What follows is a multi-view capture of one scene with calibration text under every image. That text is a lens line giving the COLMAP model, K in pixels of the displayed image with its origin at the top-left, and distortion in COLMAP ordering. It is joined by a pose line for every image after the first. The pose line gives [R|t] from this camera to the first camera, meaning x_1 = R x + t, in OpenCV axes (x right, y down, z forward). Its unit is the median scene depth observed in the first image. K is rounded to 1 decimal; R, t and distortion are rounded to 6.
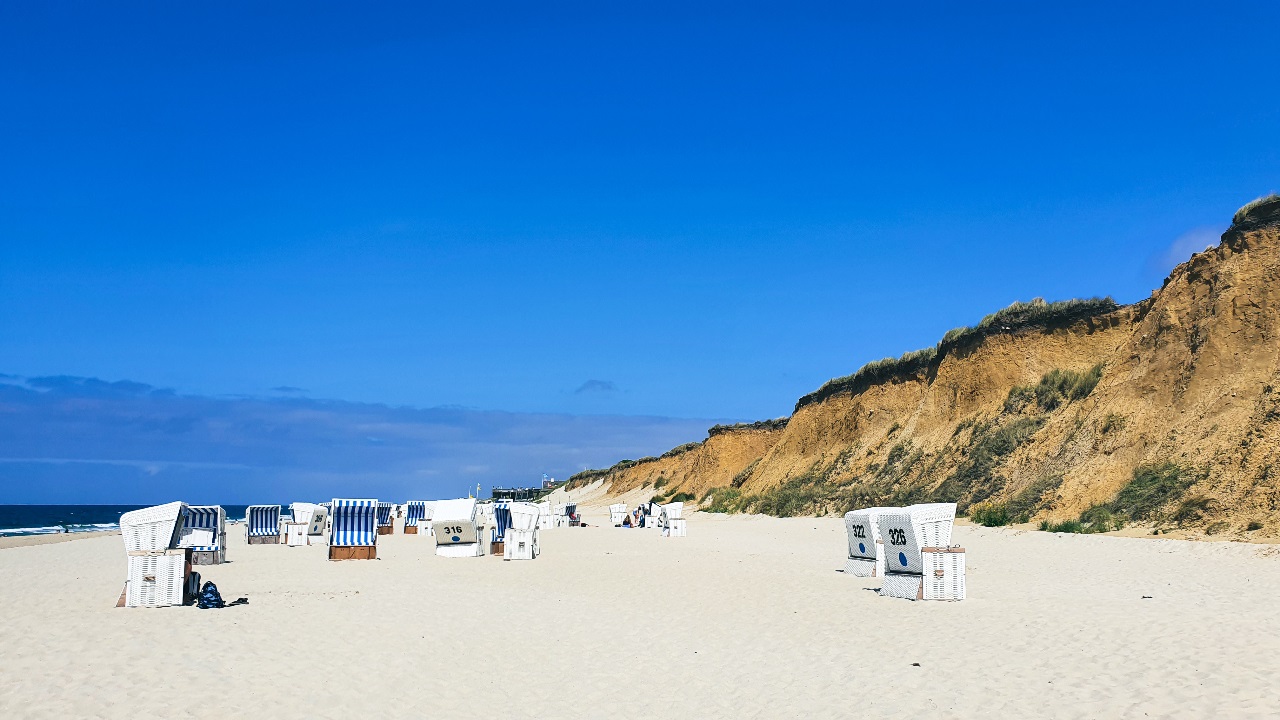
lens RADIAL K [[975.0, 0, 632.7], [0, 975.0, 354.3], [0, 0, 1]] dist [0.023960, -0.008503]
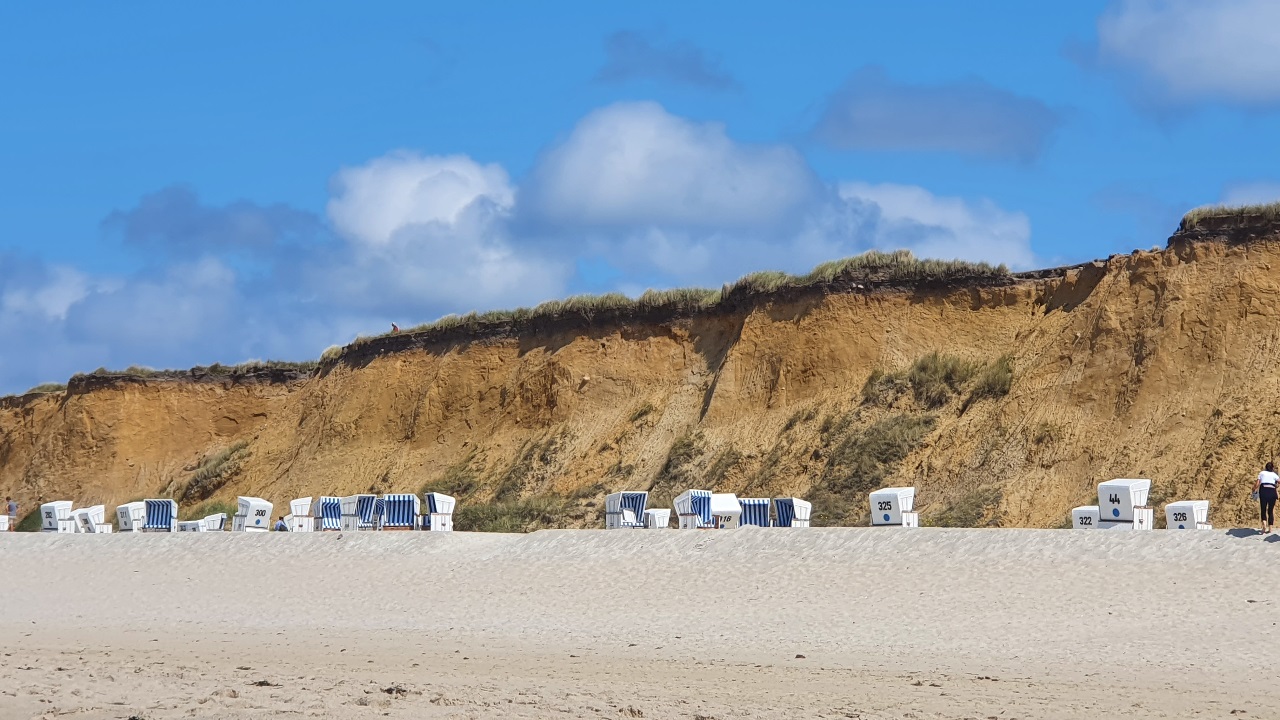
lens RADIAL K [[3166.3, 0, 646.9], [0, 3166.3, 351.2], [0, 0, 1]] dist [0.209981, 0.000000]
pose [[0.857861, 0.041452, 0.512207, -1.050240], [-0.085264, 0.994407, 0.062329, -0.123003], [-0.506759, -0.097142, 0.856597, -1.034558]]
